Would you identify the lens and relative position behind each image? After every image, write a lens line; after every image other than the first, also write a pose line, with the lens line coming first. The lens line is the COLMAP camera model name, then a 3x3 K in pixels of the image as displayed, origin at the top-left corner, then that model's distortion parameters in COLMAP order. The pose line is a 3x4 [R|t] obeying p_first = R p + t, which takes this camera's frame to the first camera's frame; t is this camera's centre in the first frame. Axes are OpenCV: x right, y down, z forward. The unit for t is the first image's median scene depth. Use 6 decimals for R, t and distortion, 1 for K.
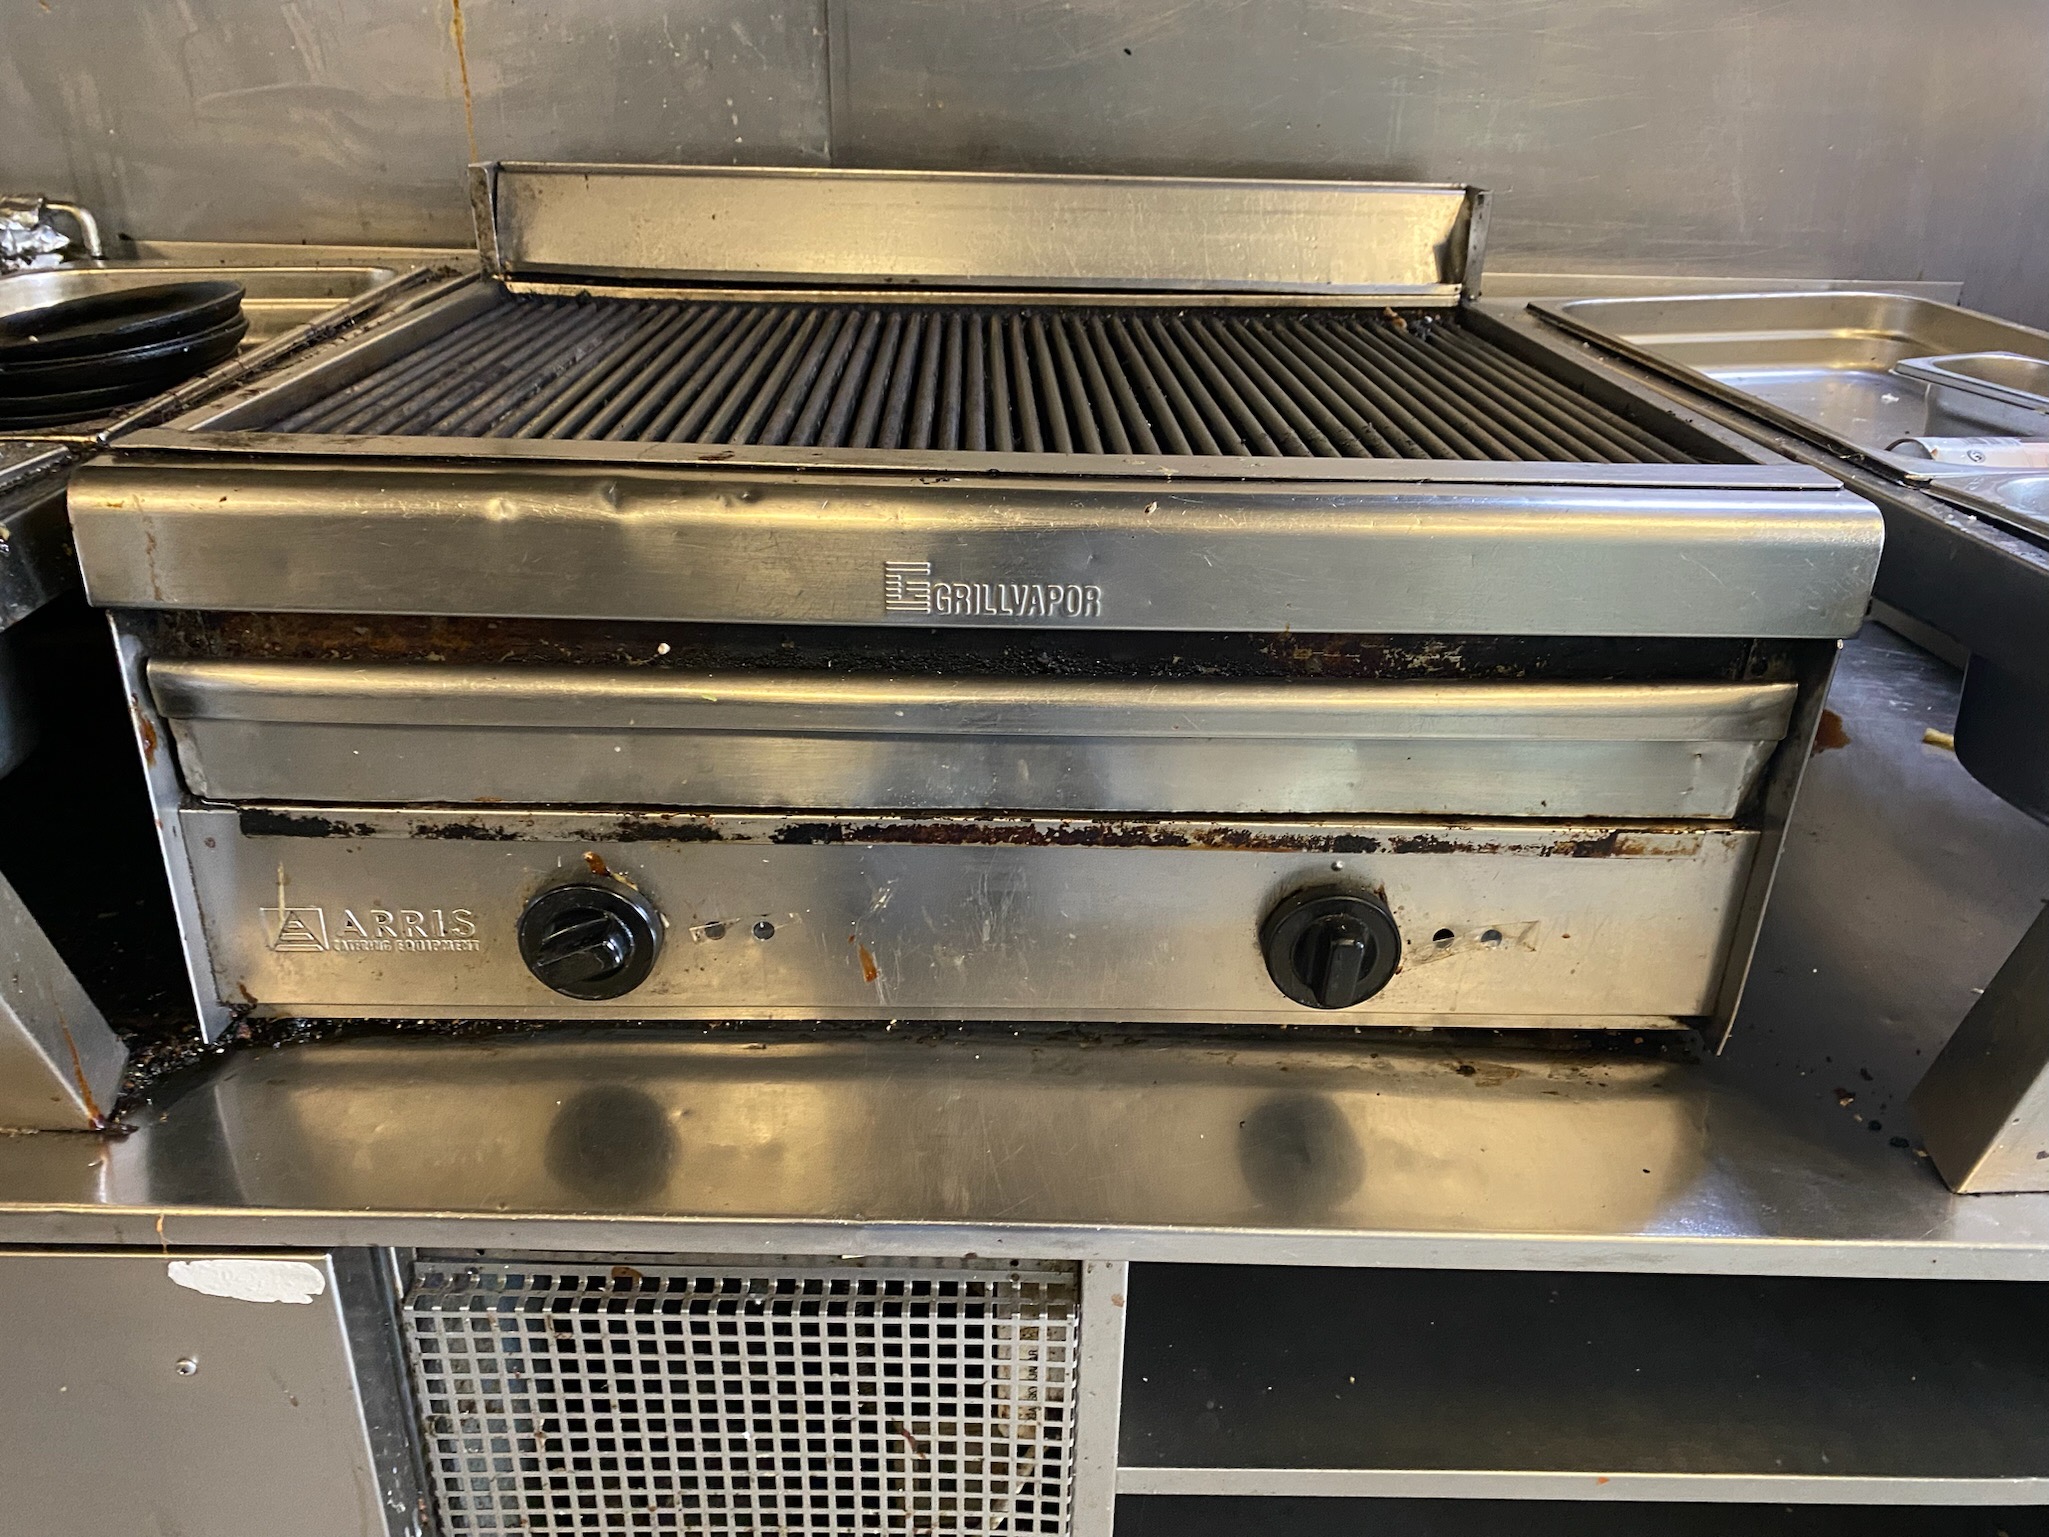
lens RADIAL K [[1562.6, 0, 1037.8], [0, 1562.6, 783.2], [0, 0, 1]] dist [0.037349, -0.038271]
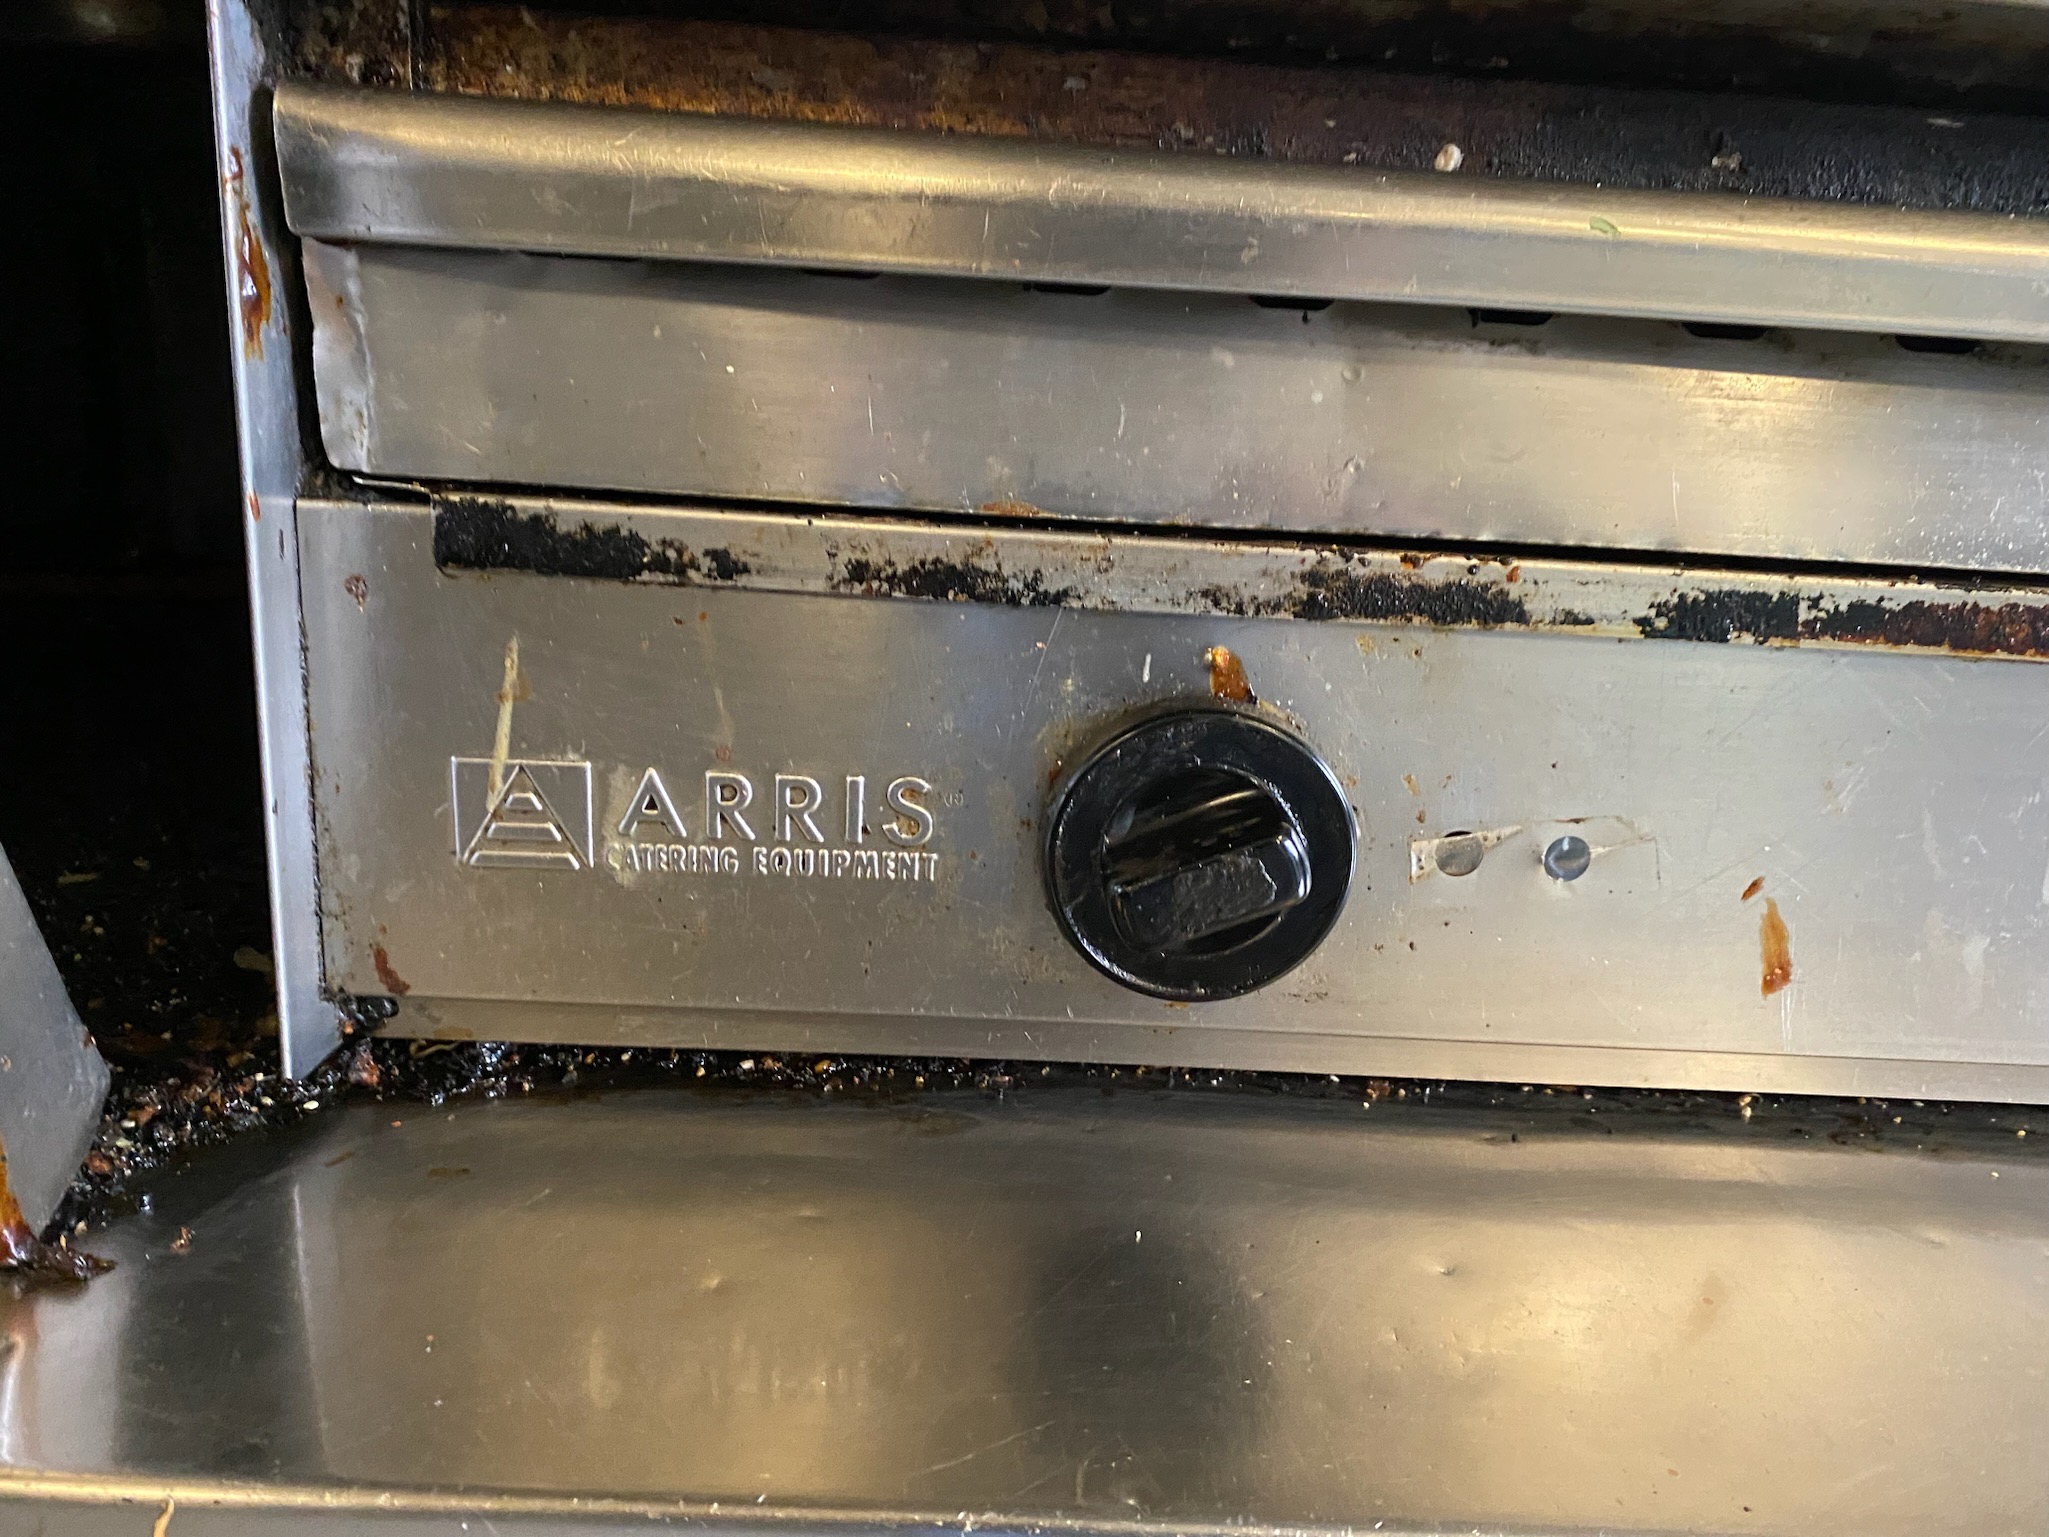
lens RADIAL K [[1562.6, 0, 1033.3], [0, 1562.6, 798.5], [0, 0, 1]] dist [0.037349, -0.038271]
pose [[0.999385, 0.029479, 0.019014, -0.342751], [-0.026183, 0.987580, -0.154923, 0.154022], [-0.023345, 0.154329, 0.987744, 0.572040]]
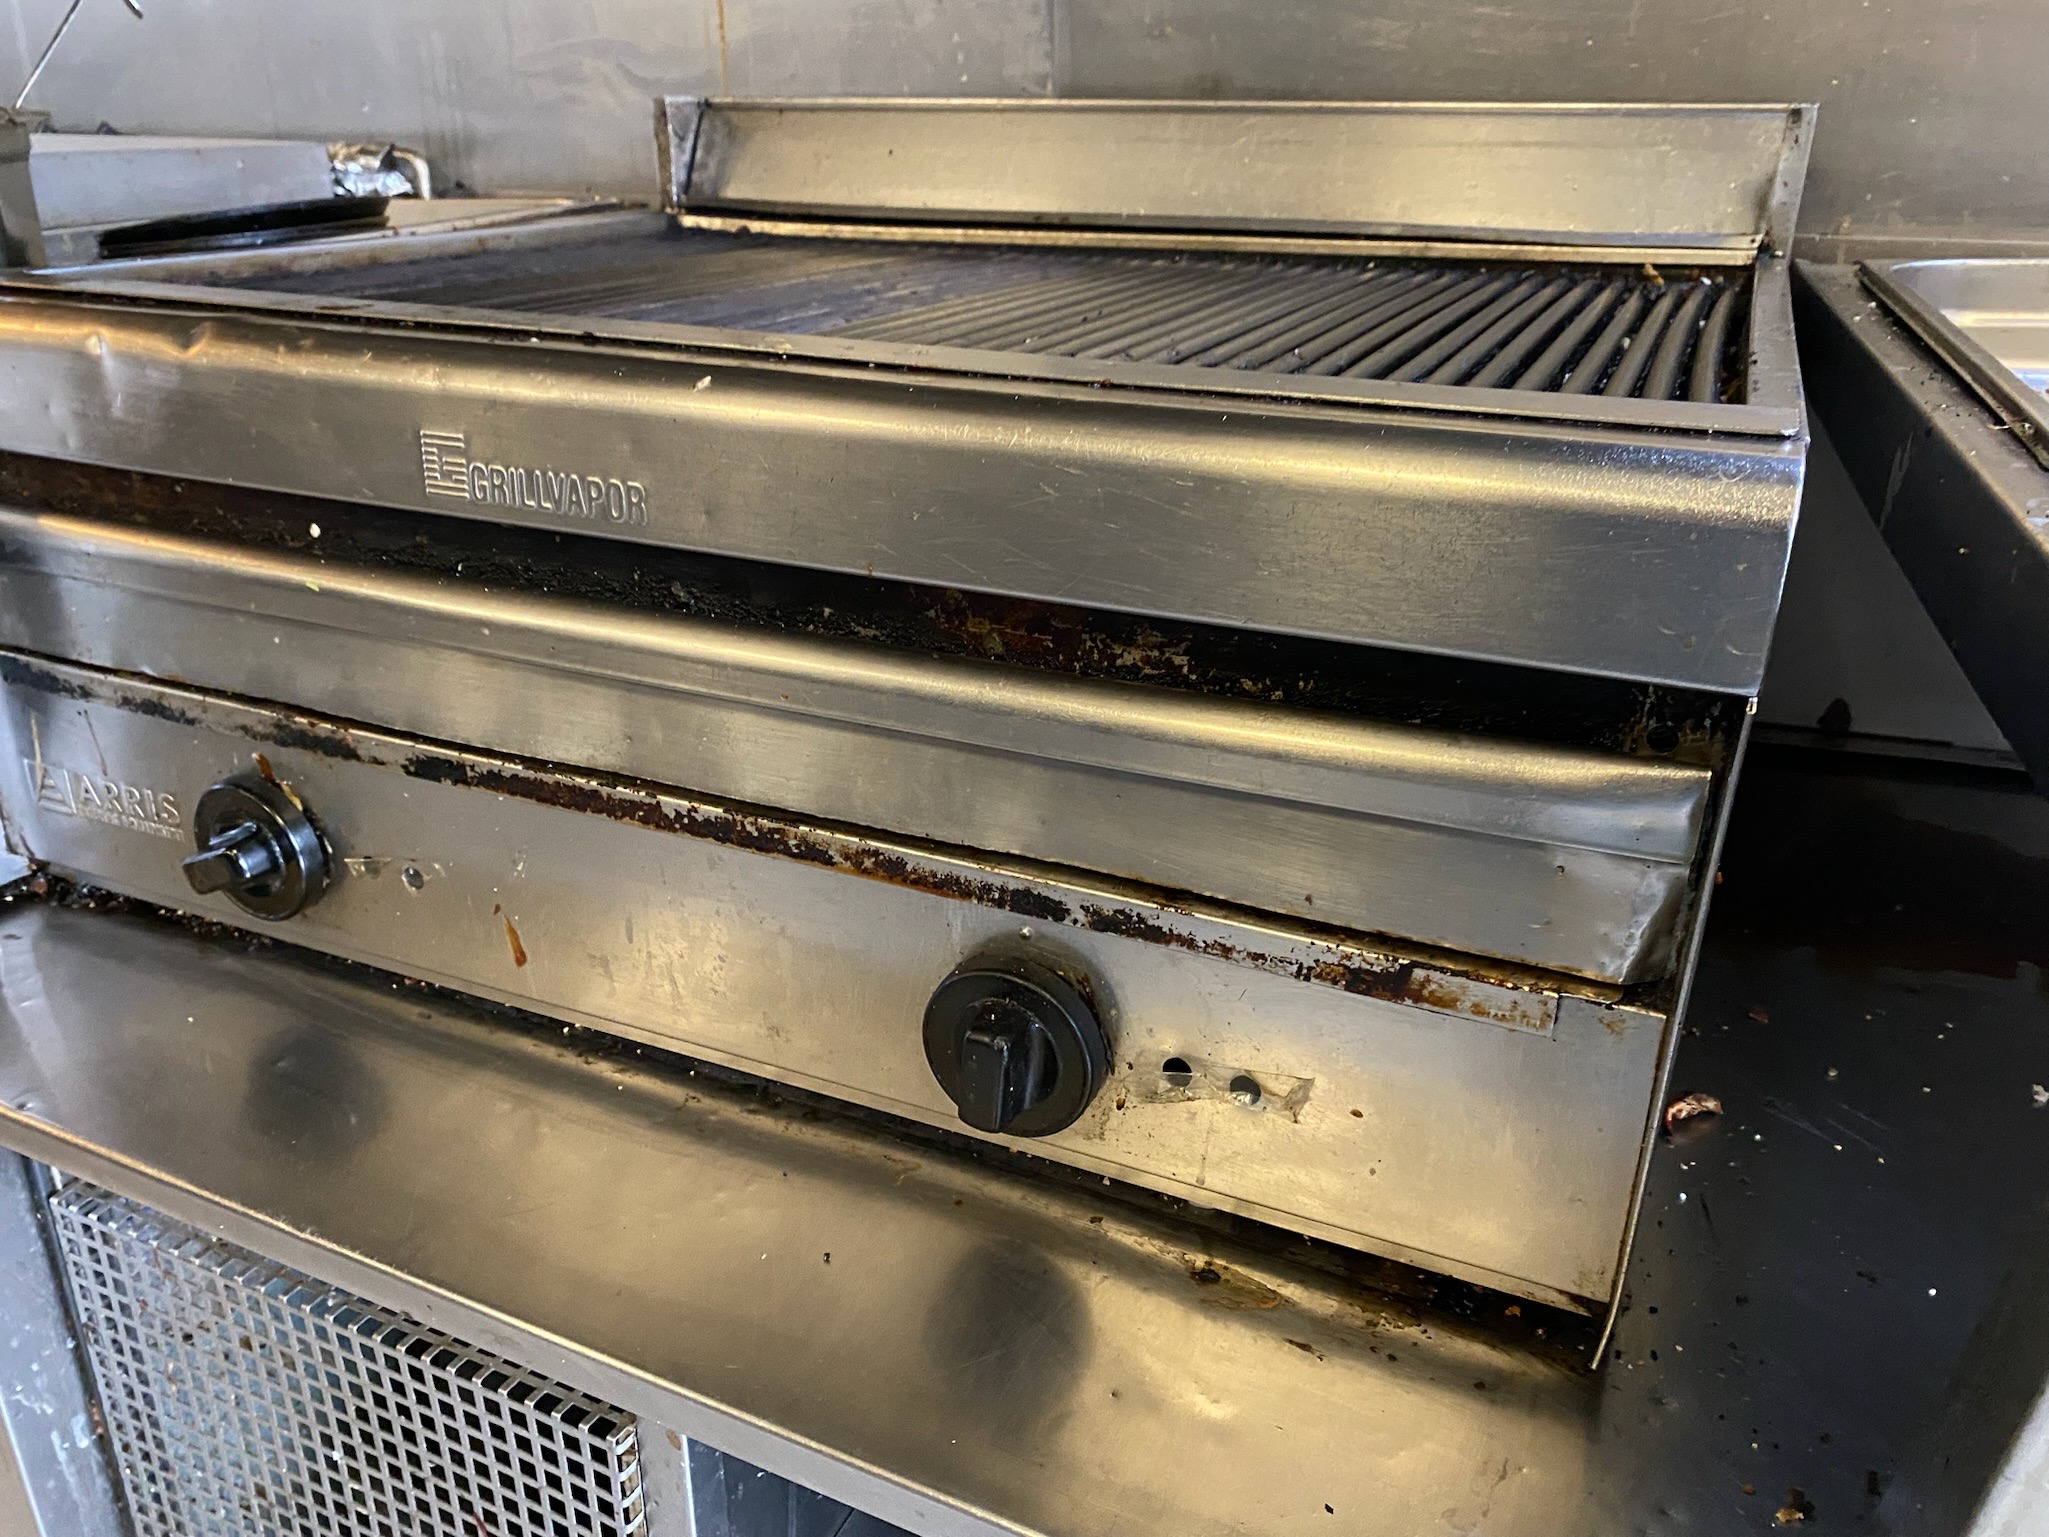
lens RADIAL K [[1562.6, 0, 1035.9], [0, 1562.6, 753.3], [0, 0, 1]] dist [0.037349, -0.038271]
pose [[0.899126, 0.149503, -0.411365, 0.484461], [-0.172292, 0.984869, -0.018649, -0.015539], [0.402352, 0.087643, 0.911280, 0.354681]]
